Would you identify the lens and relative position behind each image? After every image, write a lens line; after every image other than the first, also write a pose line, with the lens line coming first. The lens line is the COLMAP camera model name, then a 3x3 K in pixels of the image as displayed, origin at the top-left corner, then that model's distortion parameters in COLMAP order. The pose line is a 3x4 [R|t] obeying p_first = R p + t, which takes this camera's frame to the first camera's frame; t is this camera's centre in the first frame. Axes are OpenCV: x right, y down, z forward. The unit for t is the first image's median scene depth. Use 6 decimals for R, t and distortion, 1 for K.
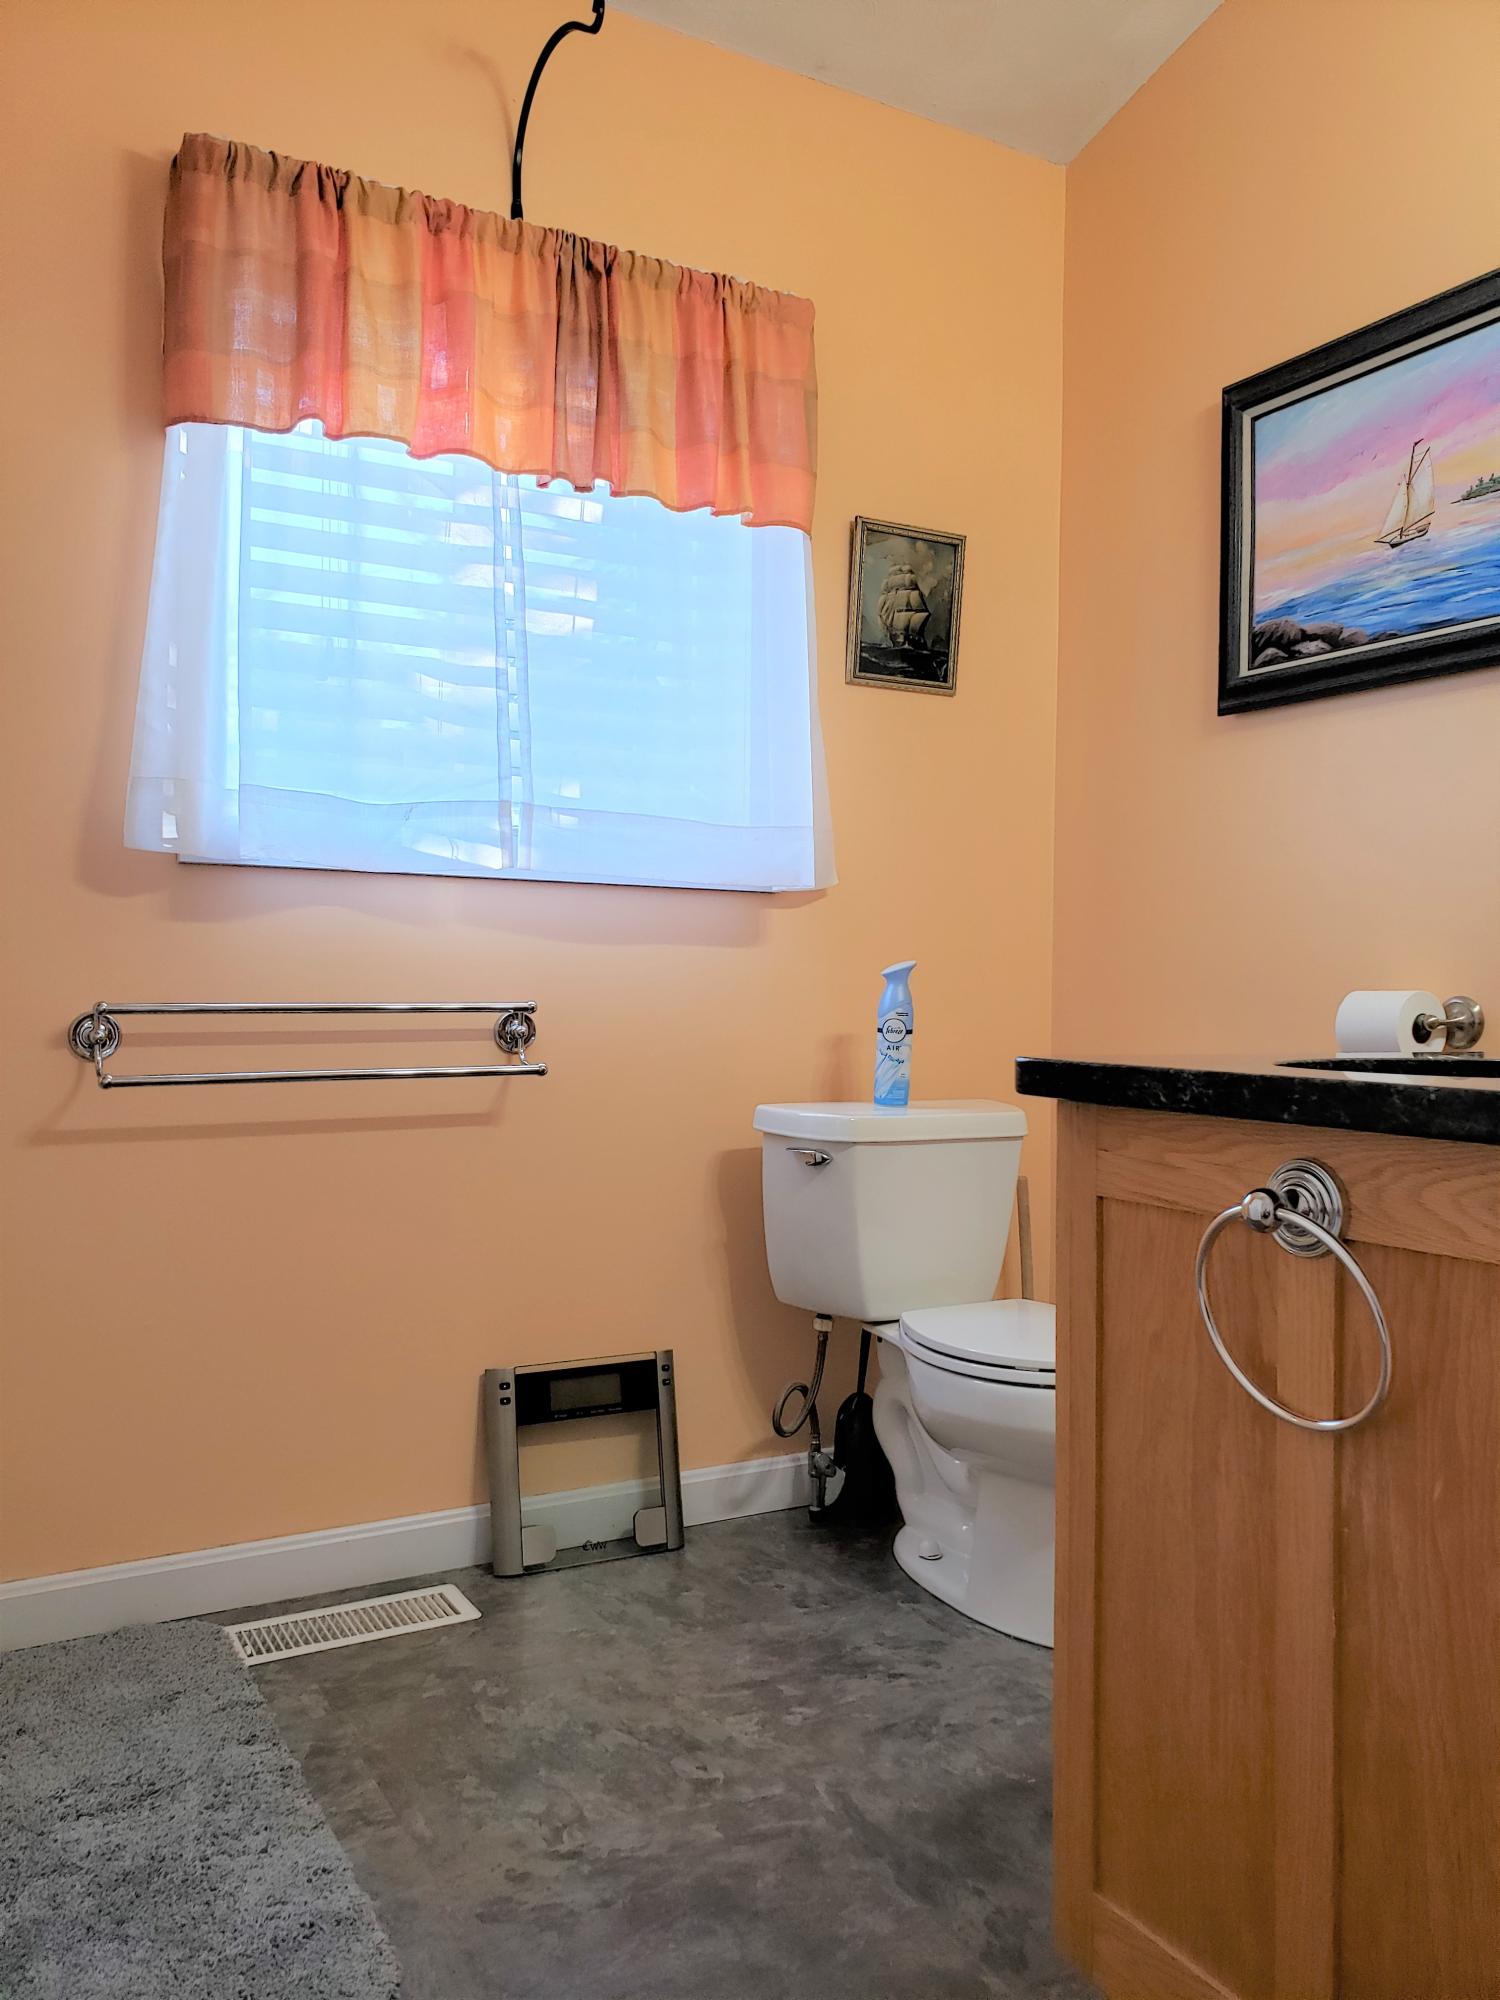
lens RADIAL K [[1563.6, 0, 760.2], [0, 1563.6, 995.6], [0, 0, 1]] dist [0.042725, -0.029786]
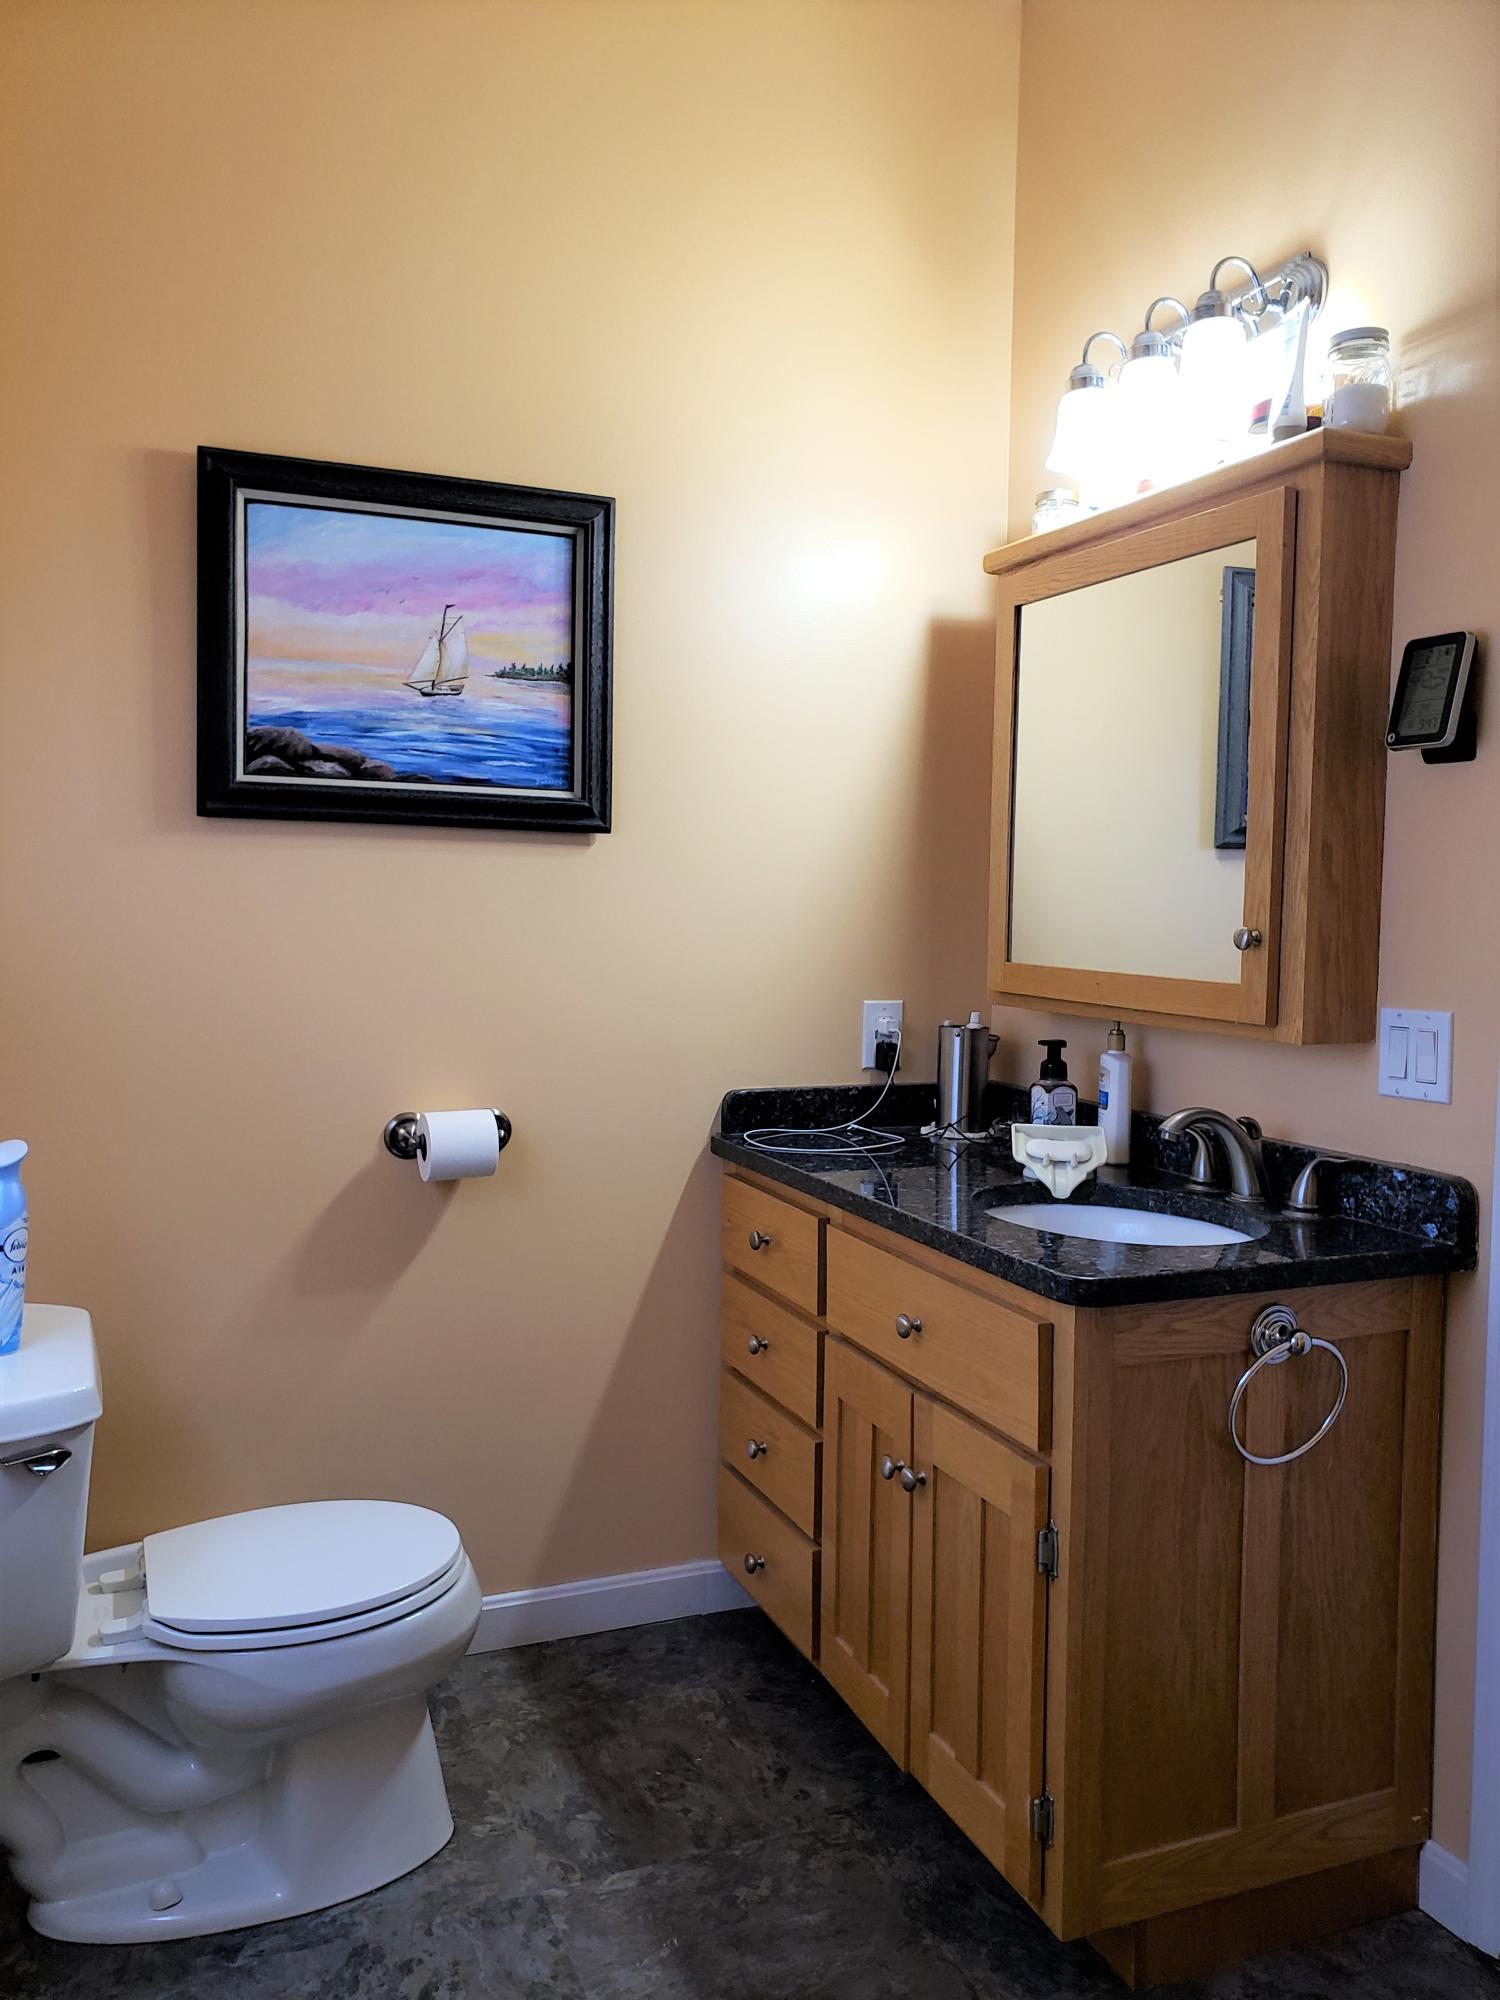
lens RADIAL K [[1563.6, 0, 762.1], [0, 1563.6, 997.6], [0, 0, 1]] dist [0.042725, -0.029786]
pose [[0.114188, -0.074217, 0.990683, -0.614502], [-0.006751, 0.997125, 0.075477, -0.156848], [-0.993436, -0.015307, 0.113358, 0.627304]]
